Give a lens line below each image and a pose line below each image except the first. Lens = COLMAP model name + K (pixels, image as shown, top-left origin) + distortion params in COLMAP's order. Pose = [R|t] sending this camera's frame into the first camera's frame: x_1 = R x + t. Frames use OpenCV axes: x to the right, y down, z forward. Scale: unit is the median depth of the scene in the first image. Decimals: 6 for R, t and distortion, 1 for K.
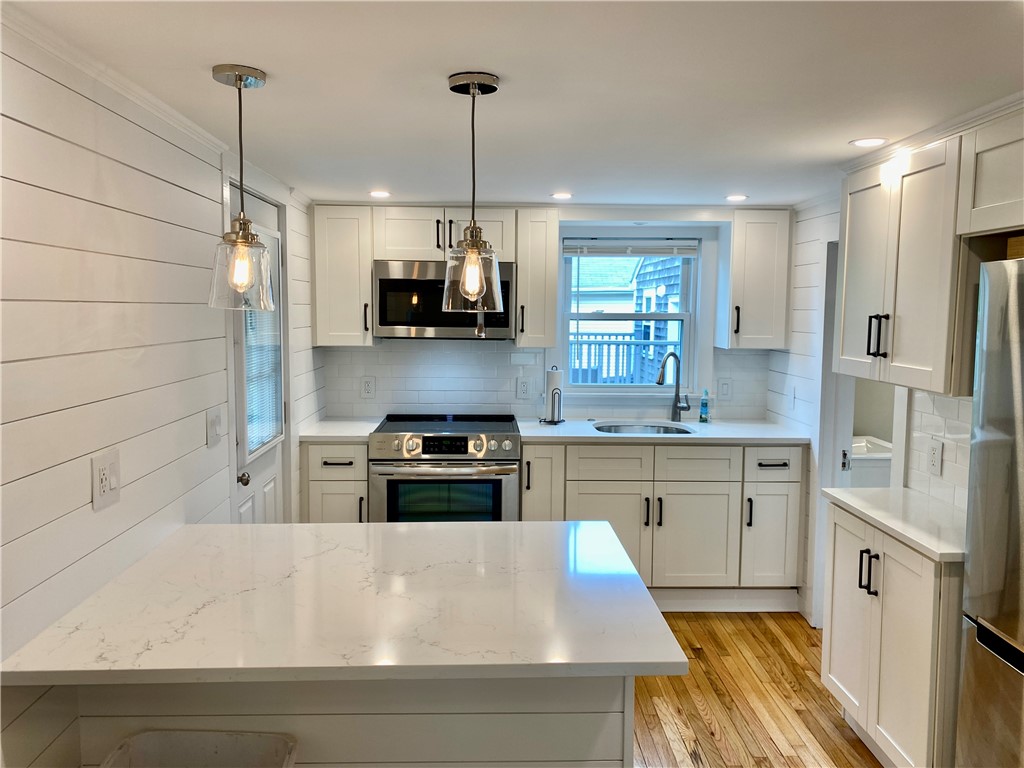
lens RADIAL K [[780.3, 0, 510.2], [0, 780.3, 379.4], [0, 0, 1]] dist [0.052121, -0.059759]
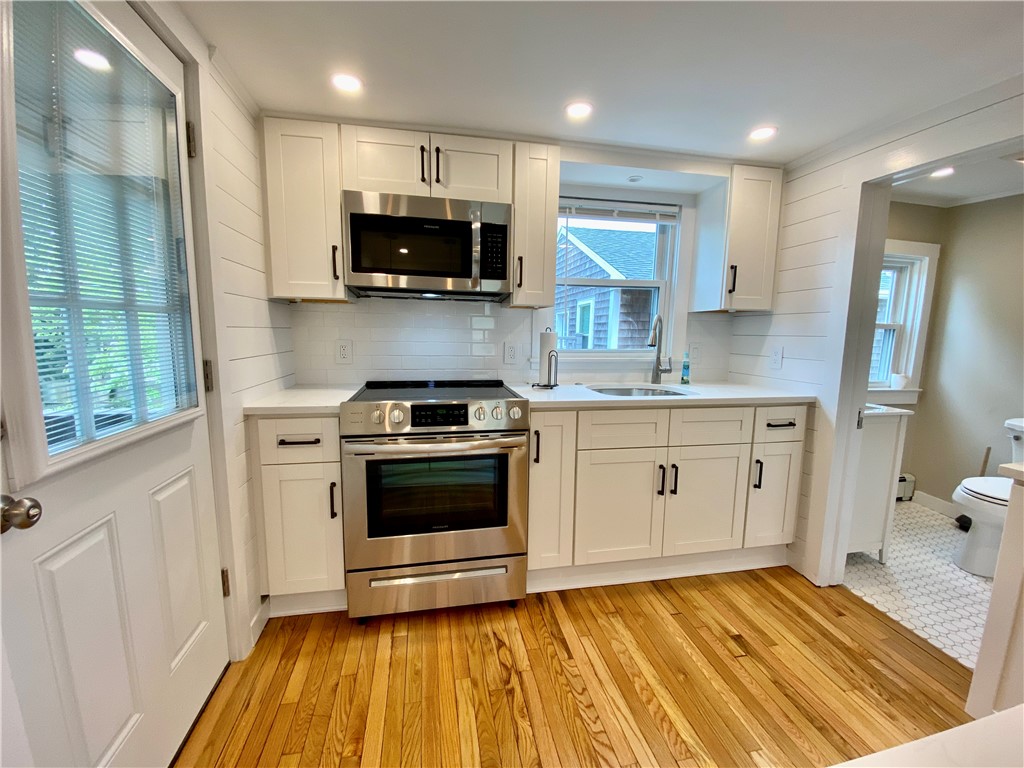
lens RADIAL K [[408.8, 0, 511.2], [0, 408.8, 385.8], [0, 0, 1]] dist [0.040519, -0.037966]
pose [[0.986675, -0.017207, 0.161791, -0.076759], [0.010884, 0.999145, 0.039885, 0.036661], [-0.162339, -0.037593, 0.986019, 0.555282]]
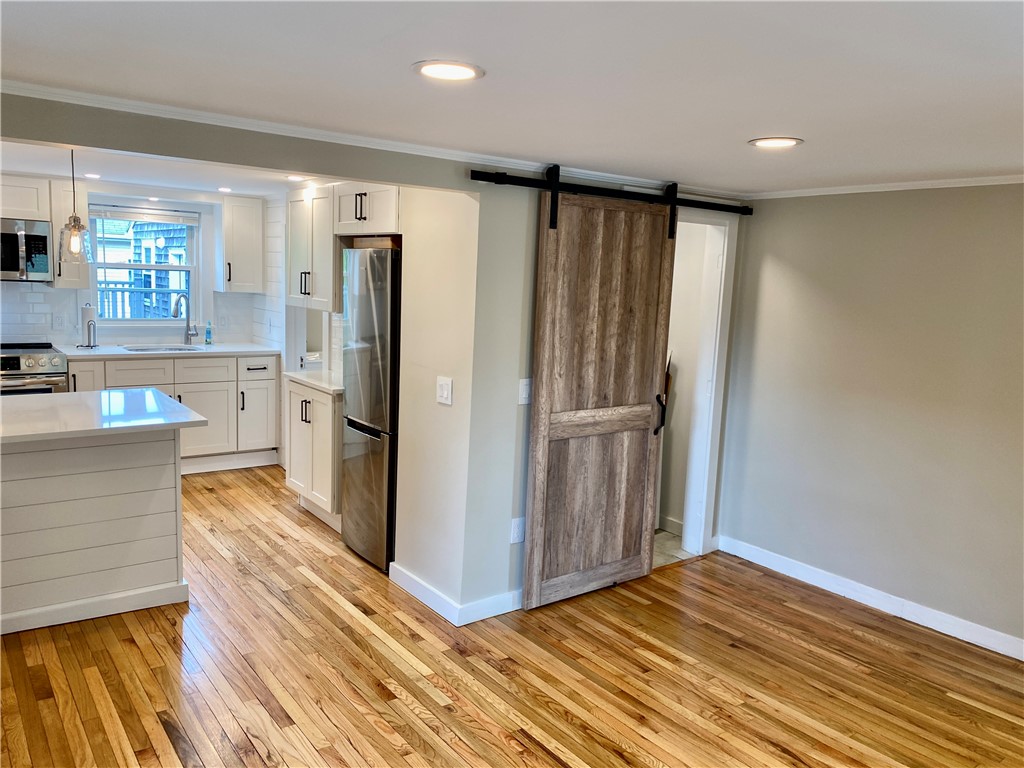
lens RADIAL K [[780.3, 0, 510.2], [0, 780.3, 379.4], [0, 0, 1]] dist [0.052121, -0.059759]
pose [[0.817642, -0.050886, 0.573474, -0.138614], [0.016756, 0.997768, 0.064644, 0.039517], [-0.575484, -0.043247, 0.816669, -0.528958]]
